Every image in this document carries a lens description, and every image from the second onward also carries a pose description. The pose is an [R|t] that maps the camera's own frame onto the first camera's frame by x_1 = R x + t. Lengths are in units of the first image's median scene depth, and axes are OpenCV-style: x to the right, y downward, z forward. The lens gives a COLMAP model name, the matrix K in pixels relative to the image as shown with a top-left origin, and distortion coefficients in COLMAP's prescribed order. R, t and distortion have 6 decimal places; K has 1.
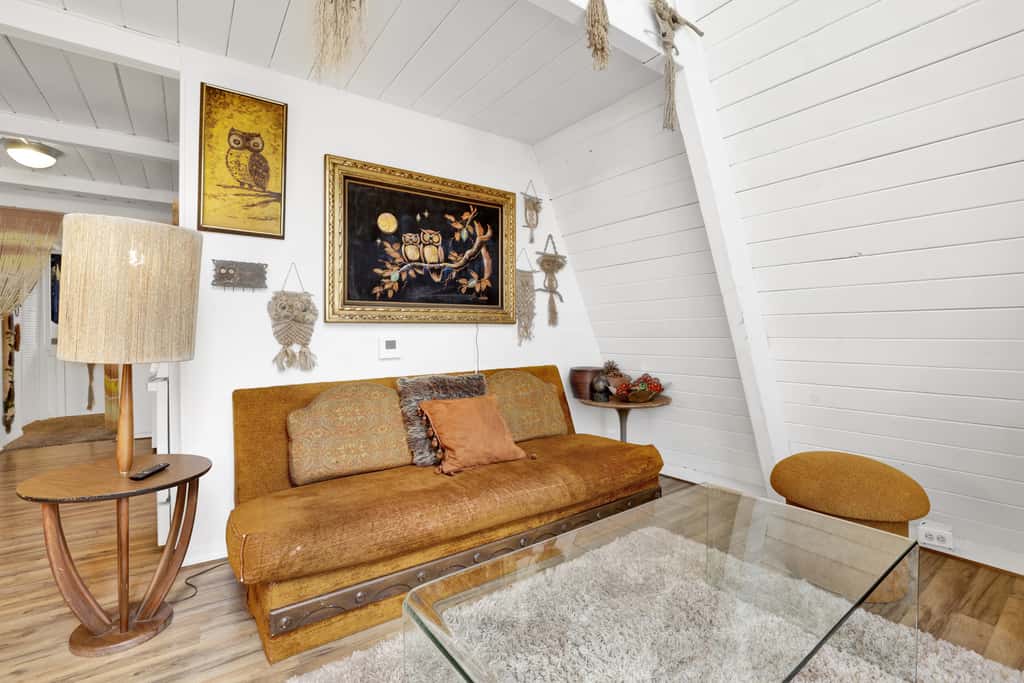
lens RADIAL K [[460.0, 0, 512.0], [0, 460.0, 341.5], [0, 0, 1]] dist [-0.000734, 0.000366]
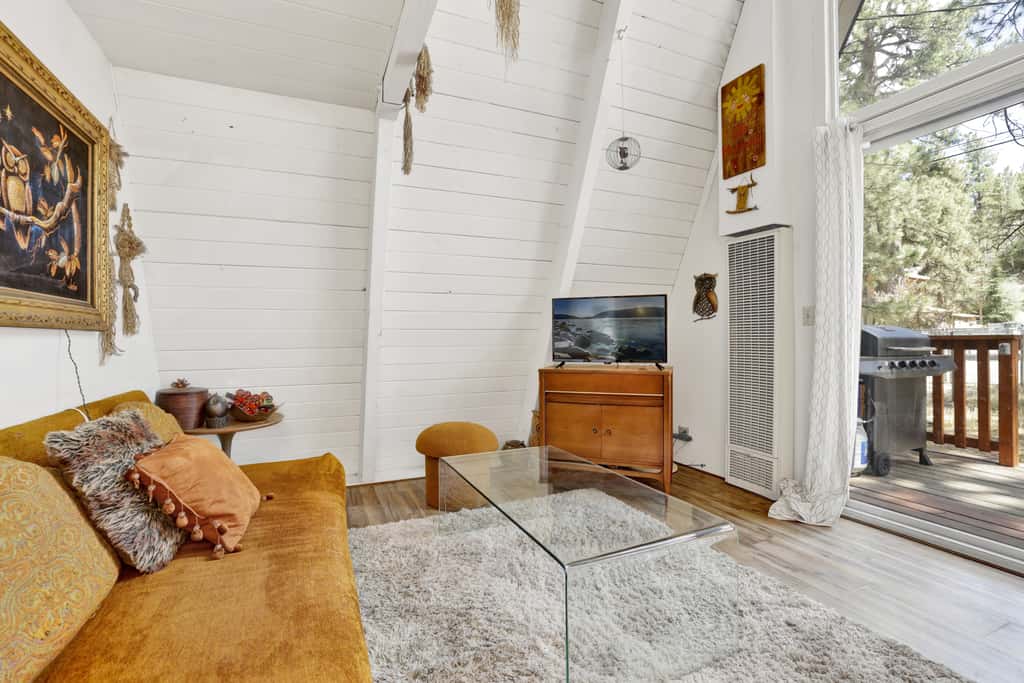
lens RADIAL K [[444.0, 0, 512.0], [0, 444.0, 341.5], [0, 0, 1]] dist [0.000893, 0.000482]
pose [[0.195839, 0.007588, 0.980607, -0.533849], [0.014914, 0.999831, -0.010715, -0.009467], [-0.980523, 0.016723, 0.195693, 0.339875]]
